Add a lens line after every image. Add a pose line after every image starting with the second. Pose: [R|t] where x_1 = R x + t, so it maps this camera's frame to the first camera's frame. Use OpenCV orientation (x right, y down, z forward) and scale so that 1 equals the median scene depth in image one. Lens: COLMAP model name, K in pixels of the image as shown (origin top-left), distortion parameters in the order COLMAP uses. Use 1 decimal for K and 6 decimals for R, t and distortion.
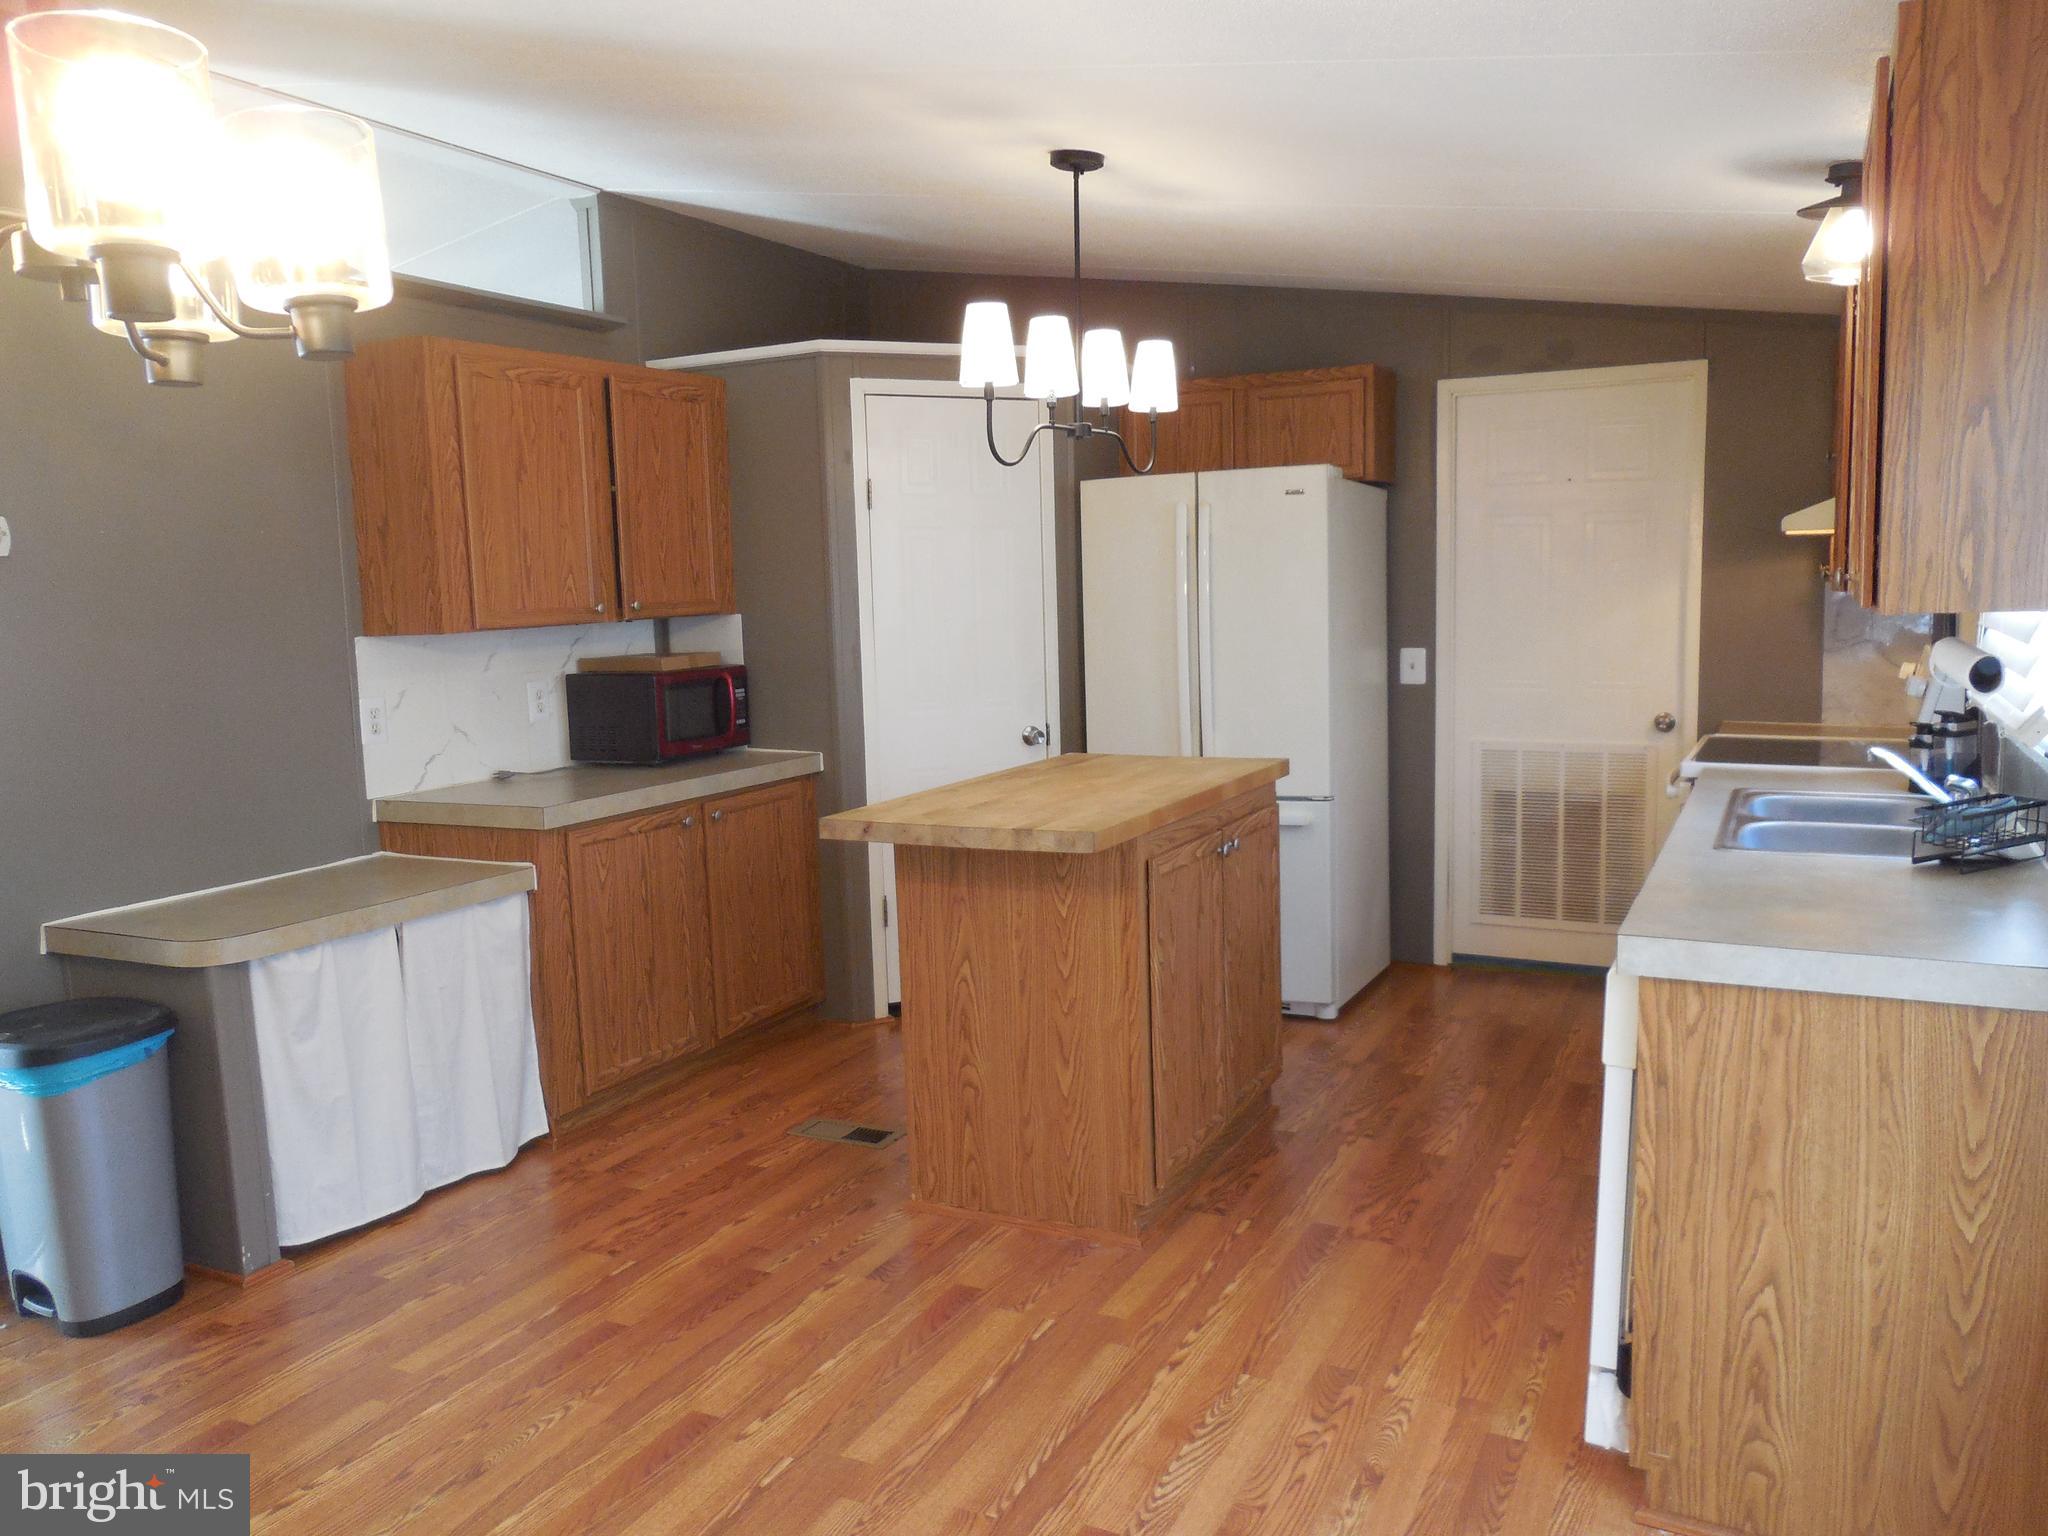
lens RADIAL K [[1534.4, 0, 1034.6], [0, 1534.4, 775.7], [0, 0, 1]] dist [-0.017945, -0.002650]
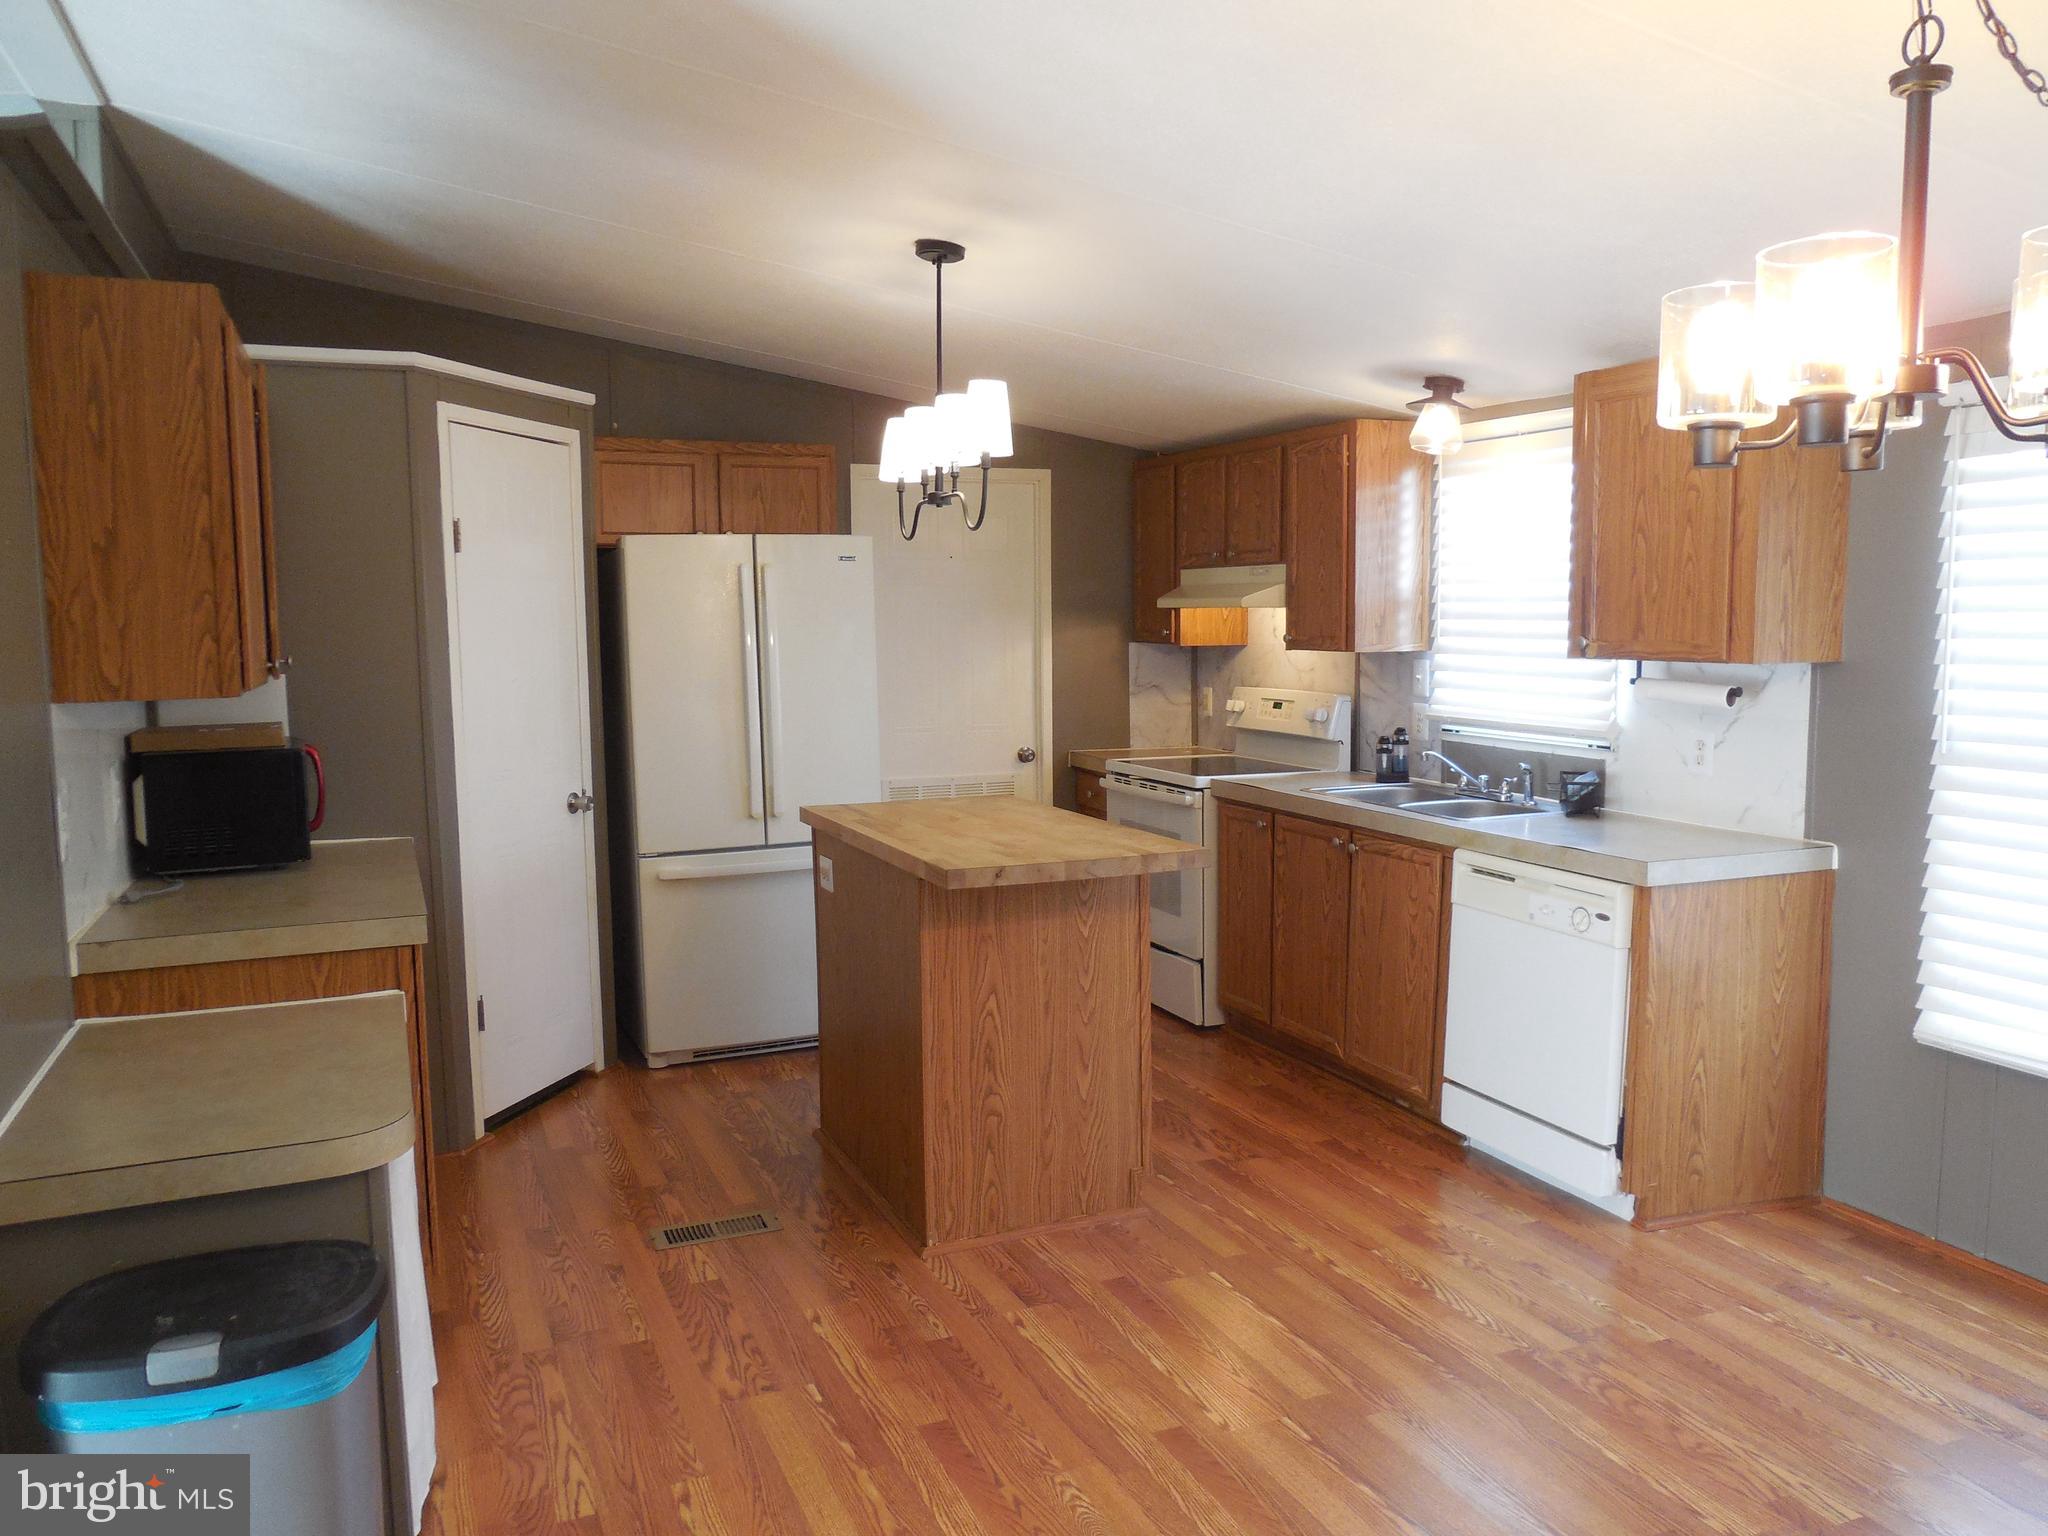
lens RADIAL K [[1531.2, 0, 1026.6], [0, 1531.2, 763.0], [0, 0, 1]] dist [-0.022941, -0.000683]
pose [[0.648360, -0.049915, 0.759696, -0.844042], [0.085474, 0.996312, -0.007486, -0.029329], [-0.756521, 0.069788, 0.650235, 0.294392]]
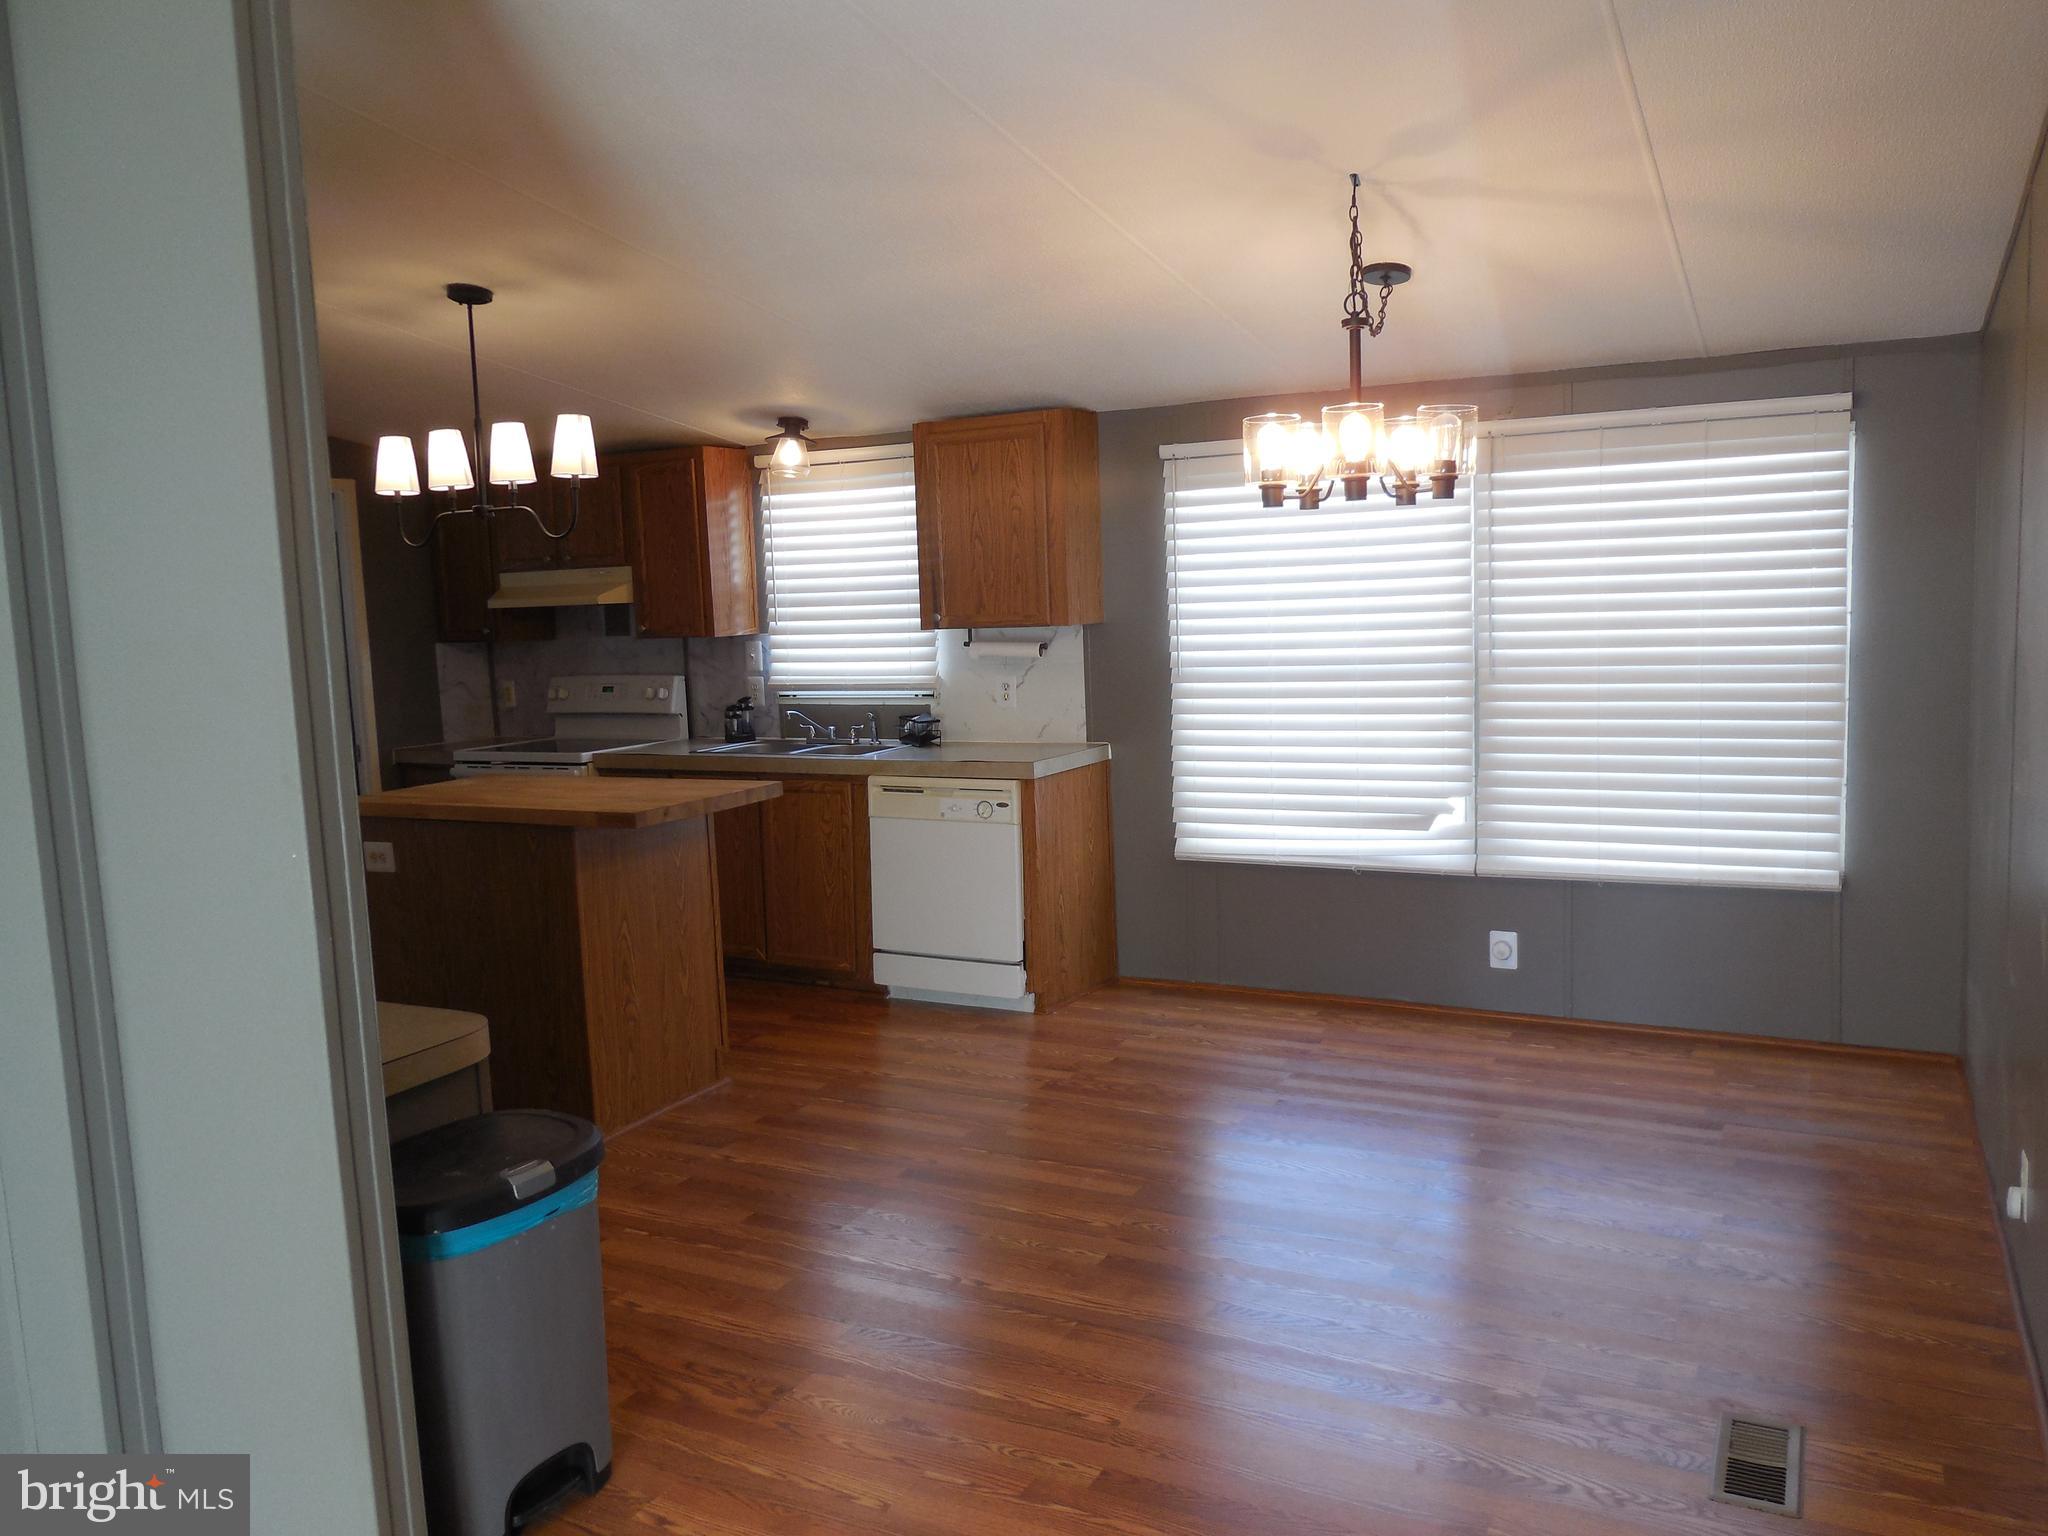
lens RADIAL K [[1550.0, 0, 1019.0], [0, 1550.0, 756.6], [0, 0, 1]] dist [-0.007802, 0.000103]
pose [[0.028610, -0.079774, 0.996402, -1.354540], [0.166496, 0.983266, 0.073941, -0.057459], [-0.985627, 0.163782, 0.041414, 0.614163]]
